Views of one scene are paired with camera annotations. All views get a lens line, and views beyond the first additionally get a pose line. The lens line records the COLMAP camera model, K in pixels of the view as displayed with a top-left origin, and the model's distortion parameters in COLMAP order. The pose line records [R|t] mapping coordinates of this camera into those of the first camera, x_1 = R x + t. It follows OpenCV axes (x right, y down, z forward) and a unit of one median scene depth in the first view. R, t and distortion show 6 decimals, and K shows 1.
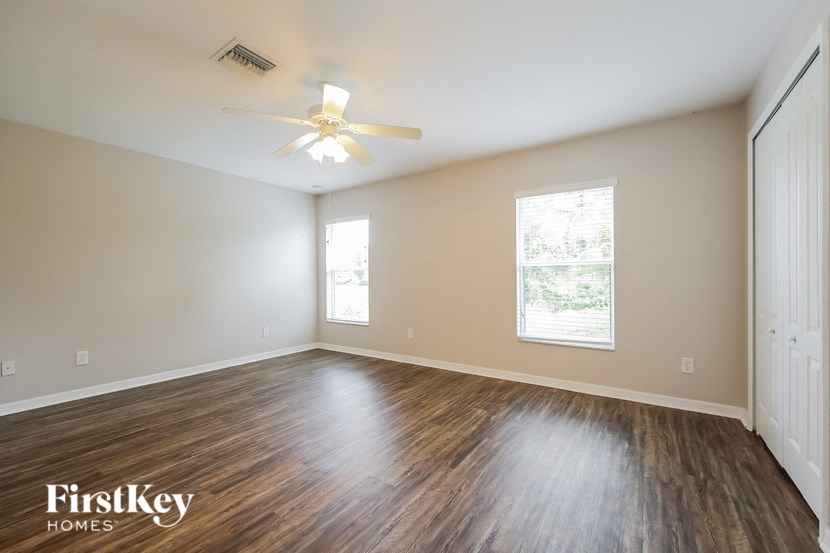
lens RADIAL K [[337.6, 0, 415.1], [0, 337.6, 279.0], [0, 0, 1]] dist [0.002624, 0.000285]
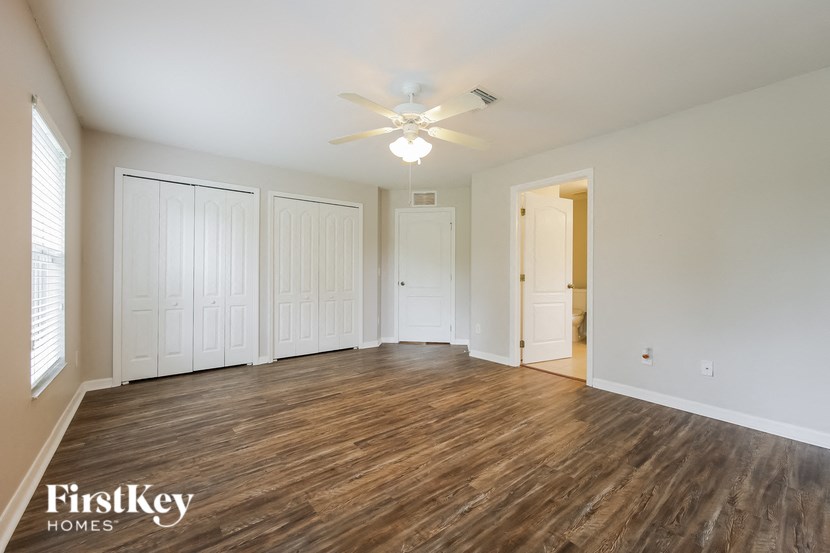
lens RADIAL K [[337.6, 0, 416.4], [0, 337.6, 277.1], [0, 0, 1]] dist [0.002624, 0.000285]
pose [[-0.960493, 0.004894, 0.278262, -0.560538], [0.006047, 0.999976, 0.003288, 0.007575], [-0.278240, 0.004840, -0.960499, 1.993544]]
